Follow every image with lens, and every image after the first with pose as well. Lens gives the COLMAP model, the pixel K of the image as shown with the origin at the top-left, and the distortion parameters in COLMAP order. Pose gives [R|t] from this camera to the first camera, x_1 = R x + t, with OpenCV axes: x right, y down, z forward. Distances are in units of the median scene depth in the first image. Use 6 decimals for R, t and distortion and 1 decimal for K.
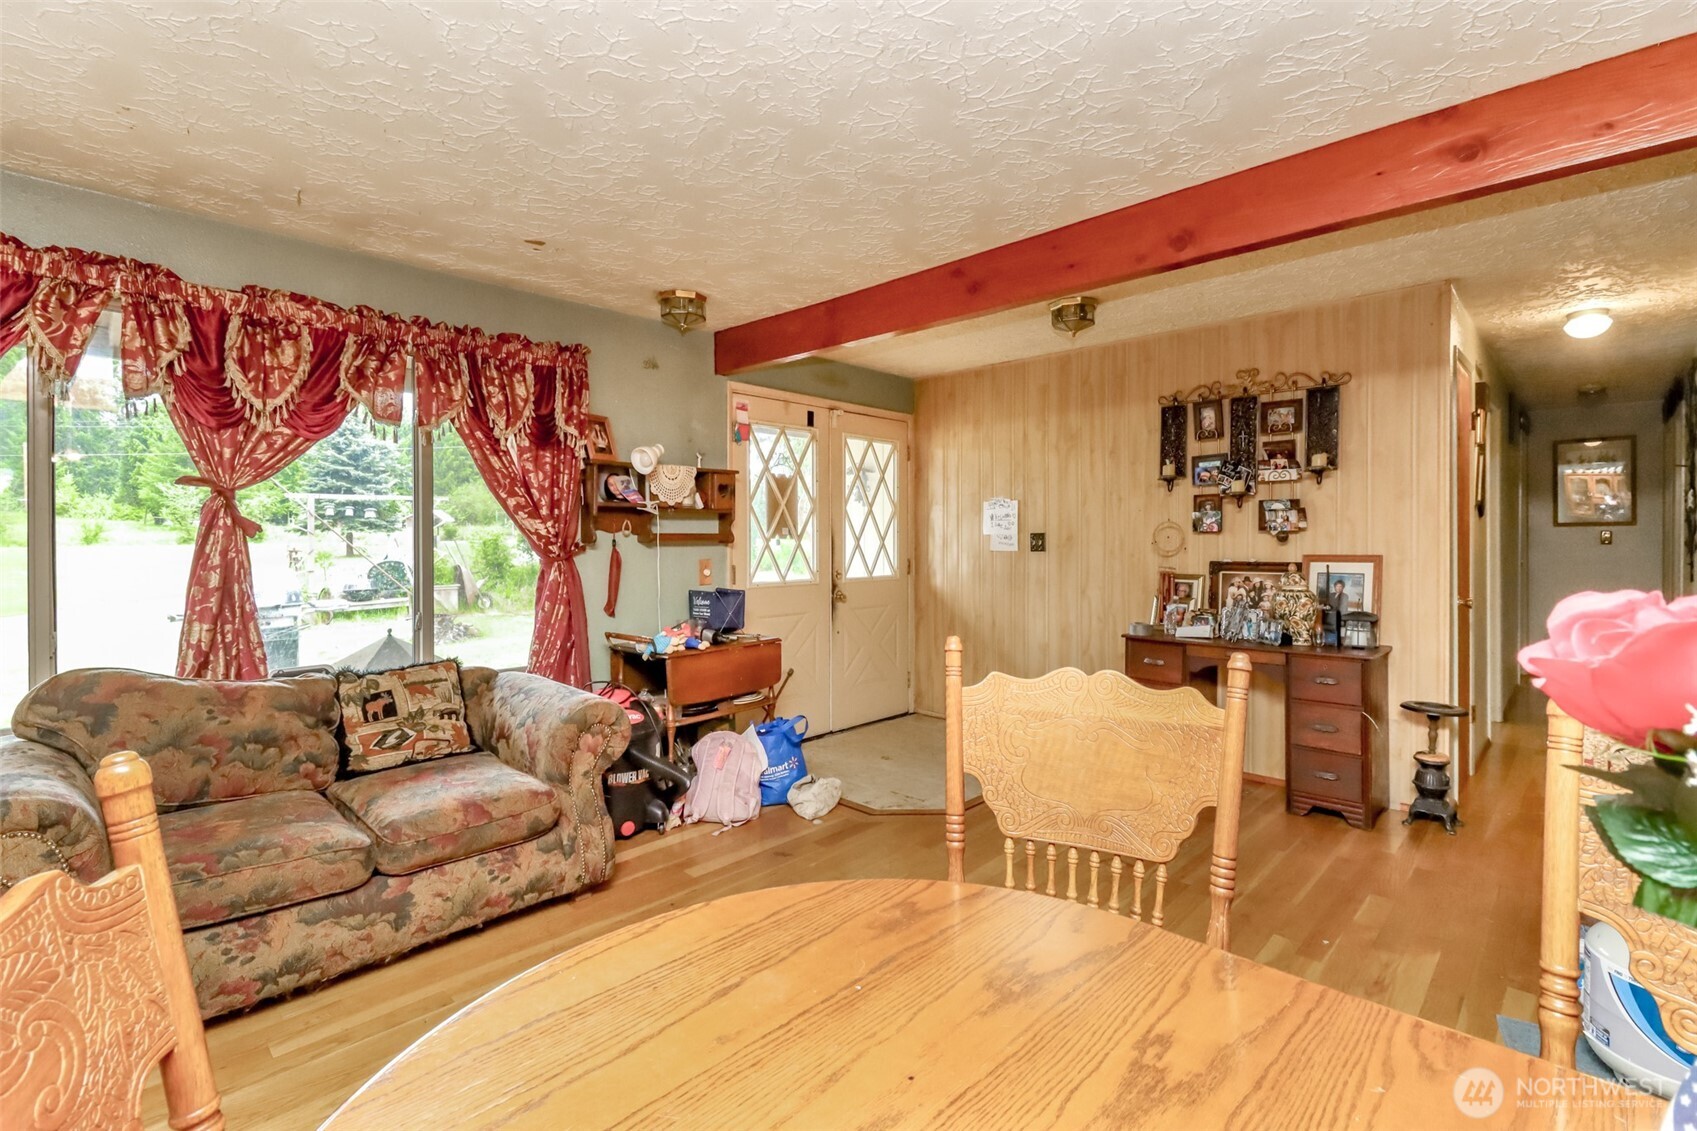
lens RADIAL K [[771.3, 0, 783.1], [0, 771.3, 541.6], [0, 0, 1]] dist [0.002521, -0.000321]
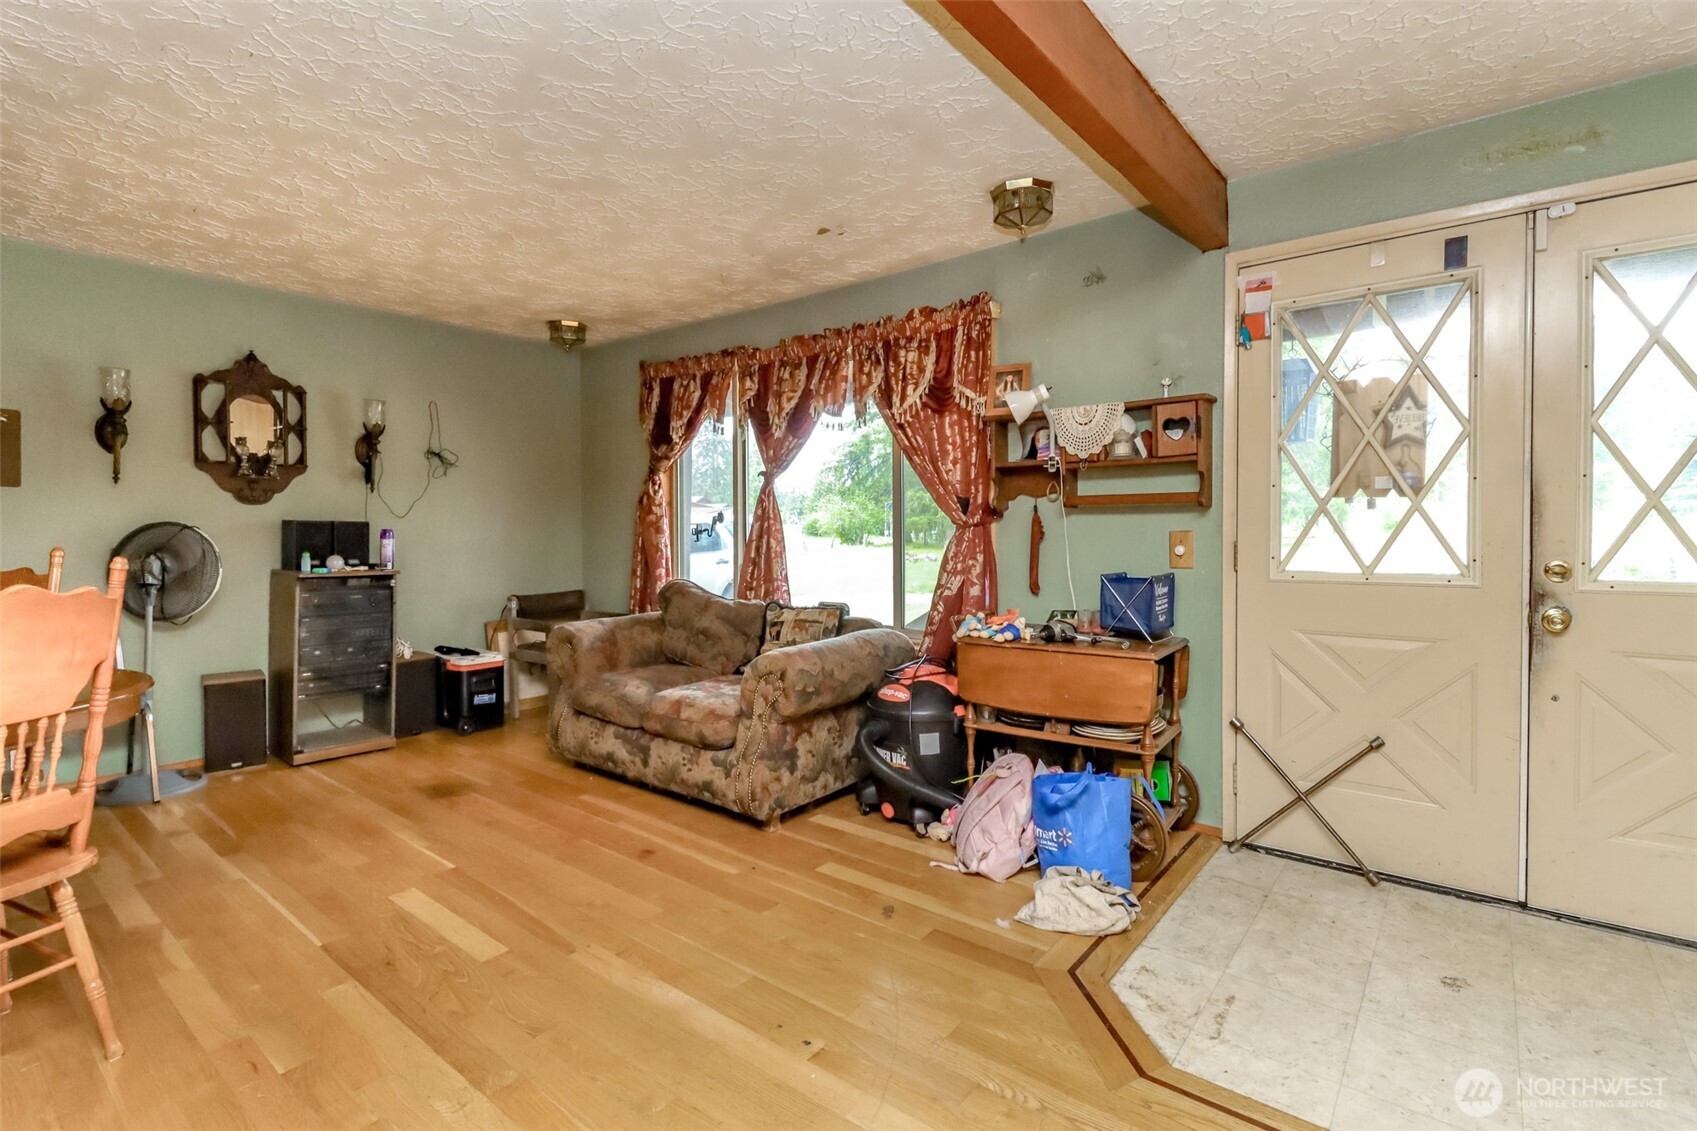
lens RADIAL K [[777.9, 0, 915.9], [0, 777.9, 543.7], [0, 0, 1]] dist [0.002499, -0.000731]
pose [[0.162432, 0.020648, -0.986504, 0.698822], [-0.000706, 0.999783, 0.020809, 0.025563], [0.986720, -0.002684, 0.162411, 0.838815]]
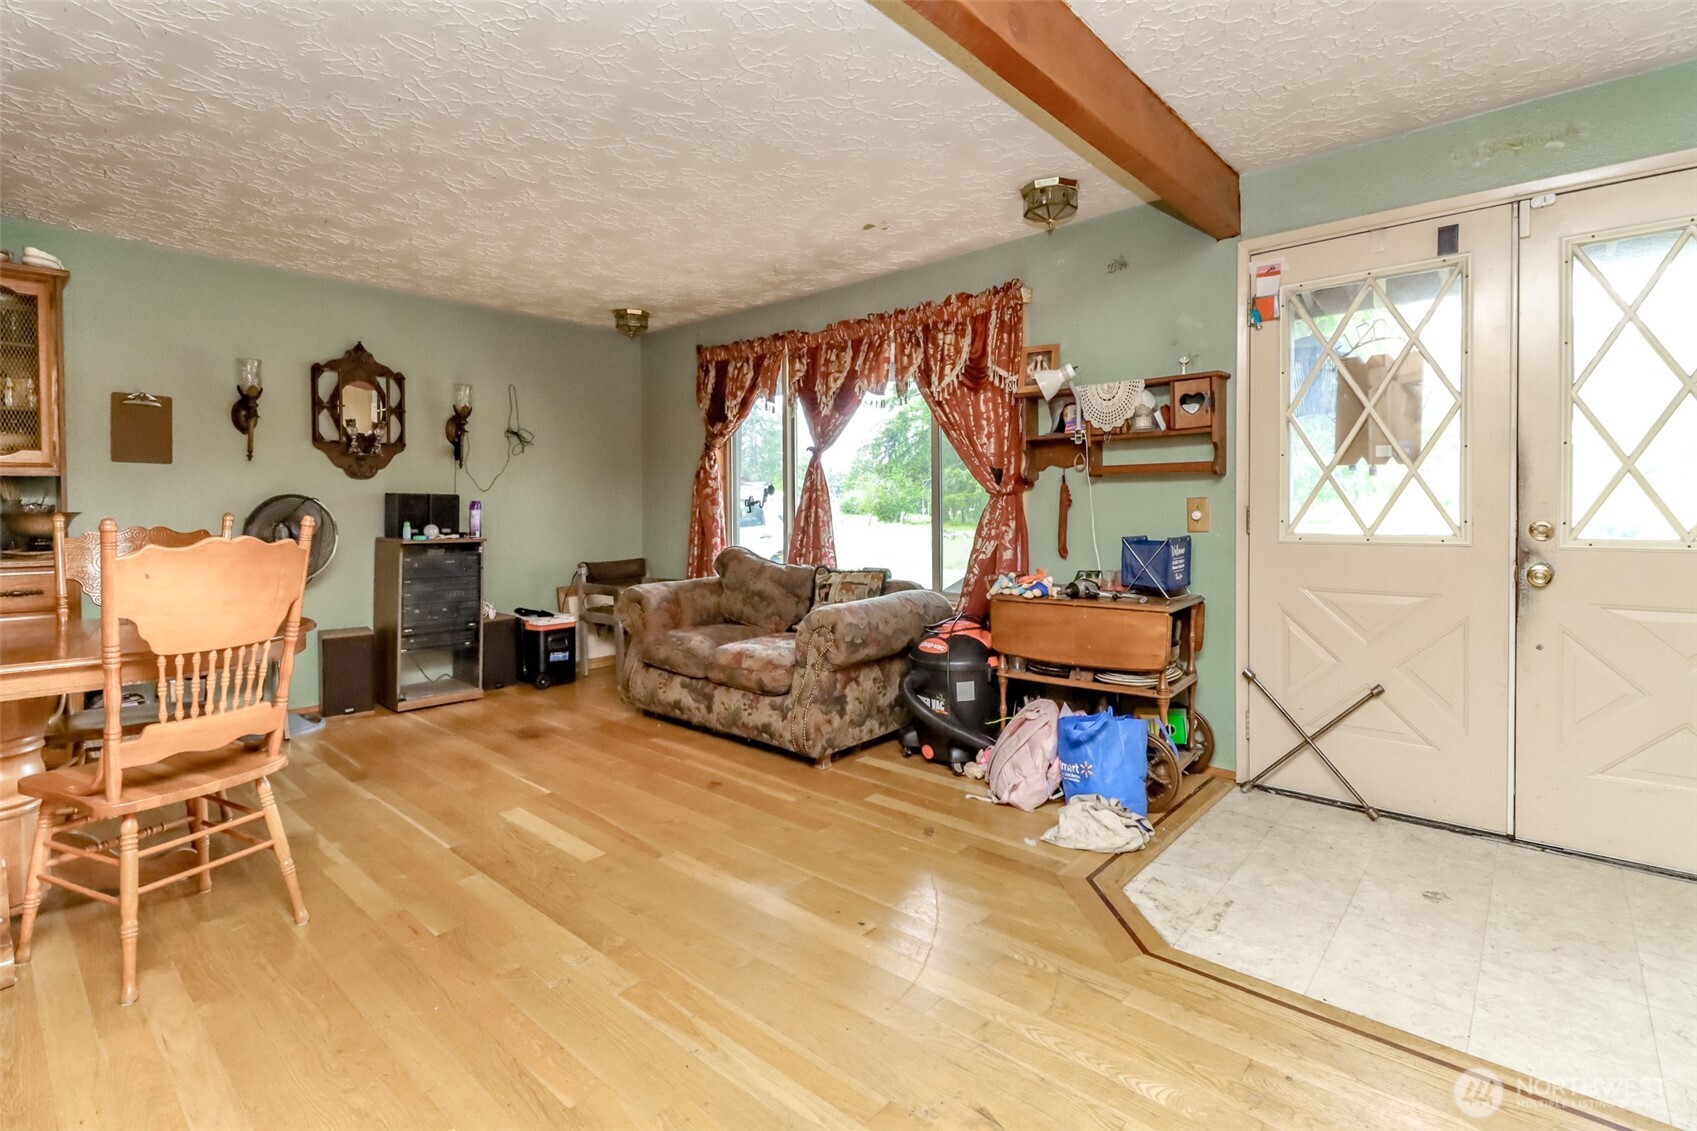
lens RADIAL K [[782.7, 0, 911.3], [0, 782.7, 523.7], [0, 0, 1]] dist [-0.001791, -0.000122]
pose [[0.108516, 0.023185, -0.993824, 0.796068], [0.001955, 0.999721, 0.023535, 0.038130], [0.994093, -0.004497, 0.108441, 0.824001]]
